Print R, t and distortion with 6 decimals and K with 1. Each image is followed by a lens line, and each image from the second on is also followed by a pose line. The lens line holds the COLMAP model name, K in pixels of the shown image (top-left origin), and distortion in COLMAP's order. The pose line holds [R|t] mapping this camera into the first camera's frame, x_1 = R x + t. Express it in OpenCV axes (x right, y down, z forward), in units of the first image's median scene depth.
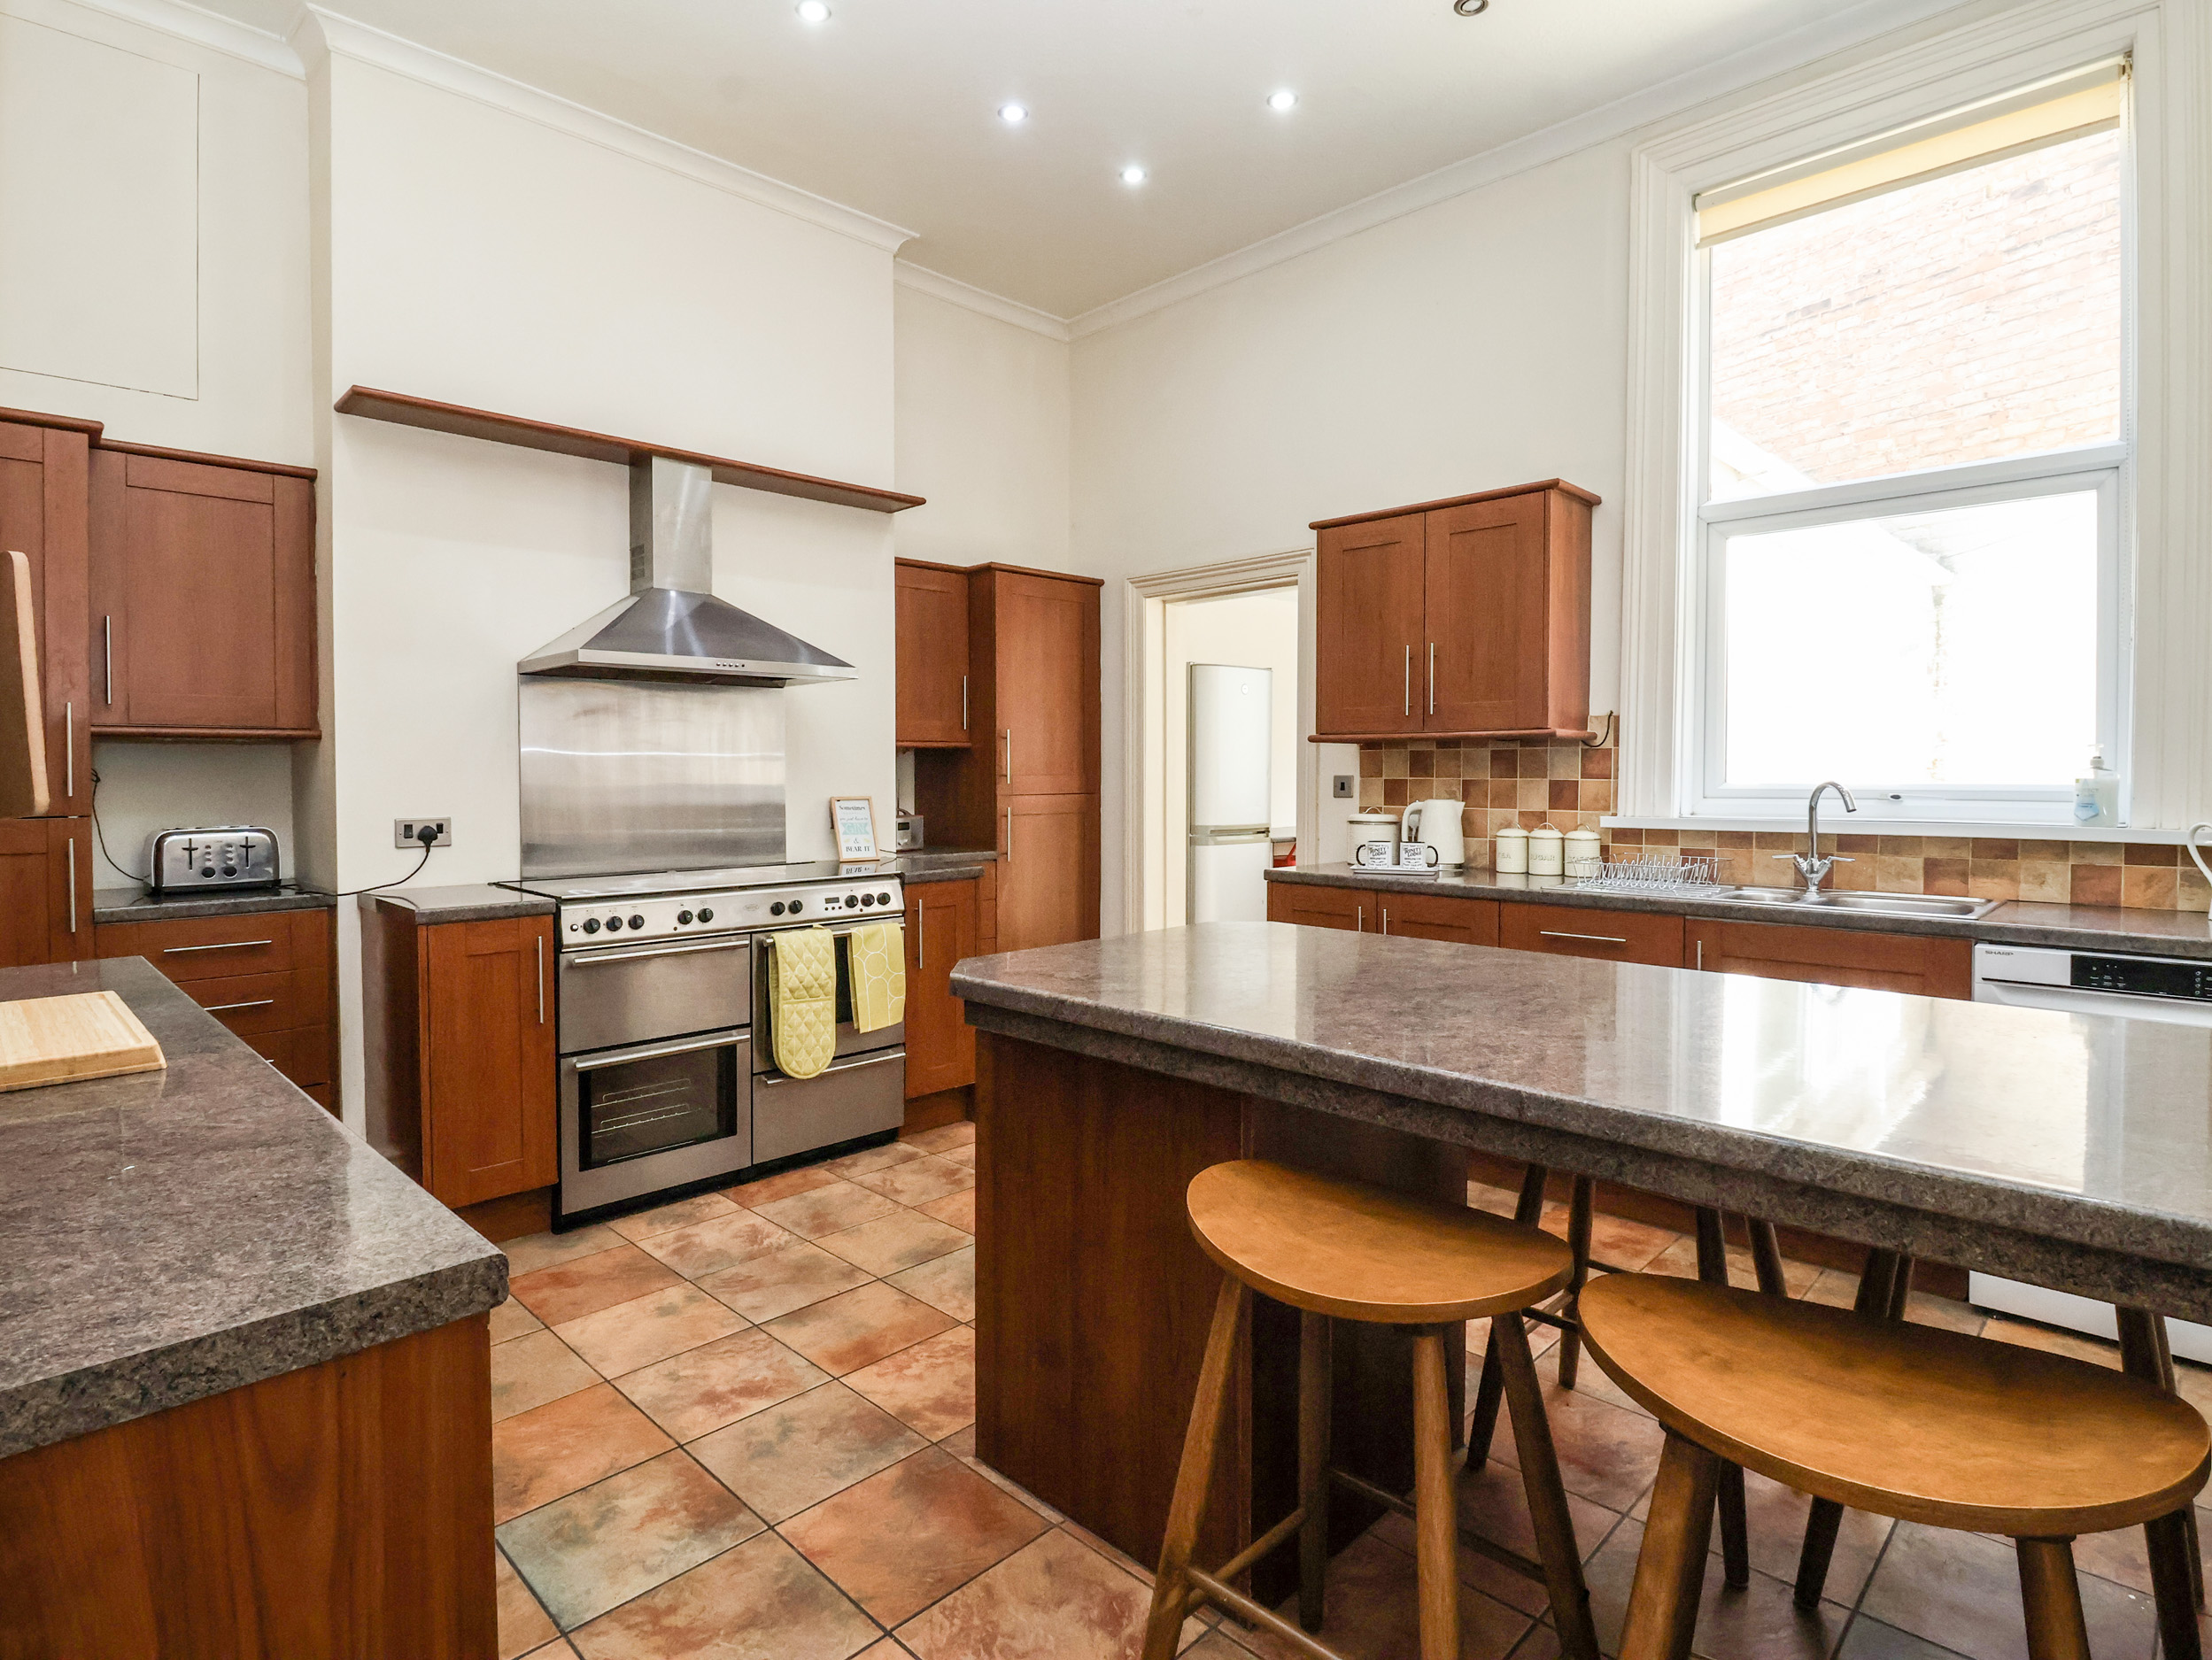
lens RADIAL K [[1140.8, 0, 1100.5], [0, 1140.8, 792.4], [0, 0, 1]] dist [0.004386, -0.014810]
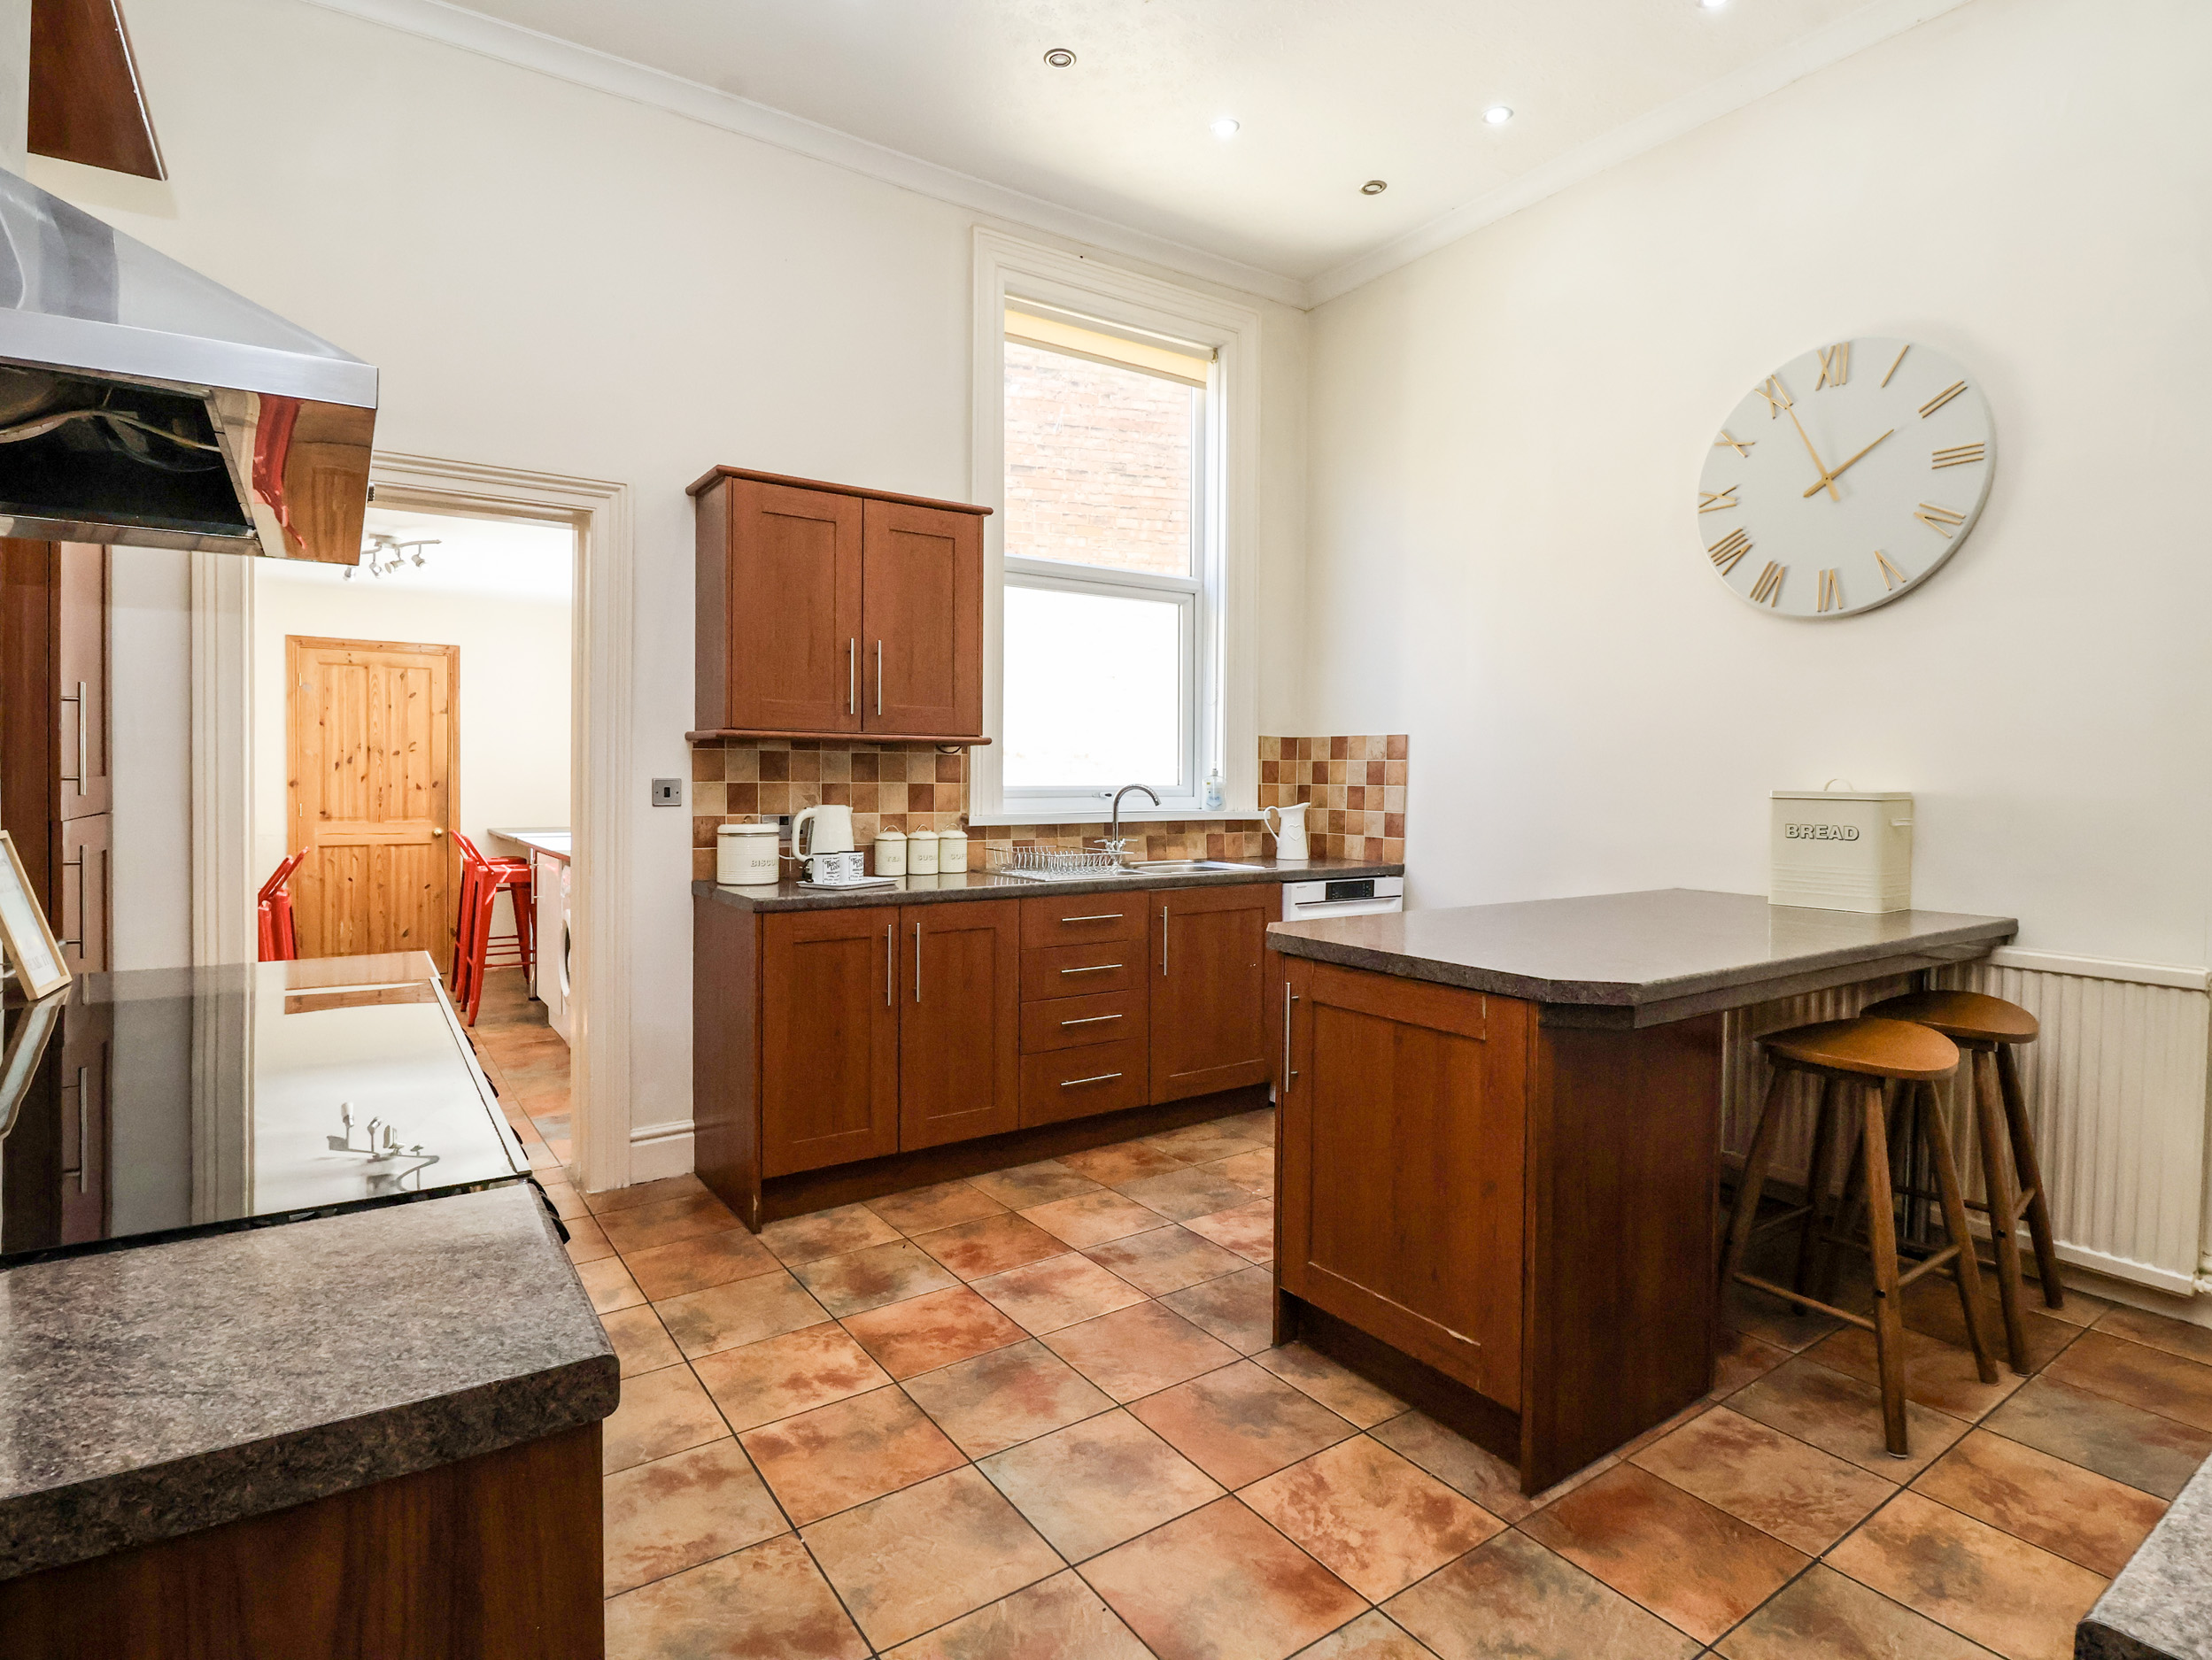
lens RADIAL K [[1140.8, 0, 1100.5], [0, 1140.8, 792.4], [0, 0, 1]] dist [0.004386, -0.014810]
pose [[0.197577, -0.010752, 0.980229, -0.654167], [0.011743, 0.999894, 0.008601, -0.010826], [-0.980217, 0.009812, 0.197682, 0.685675]]
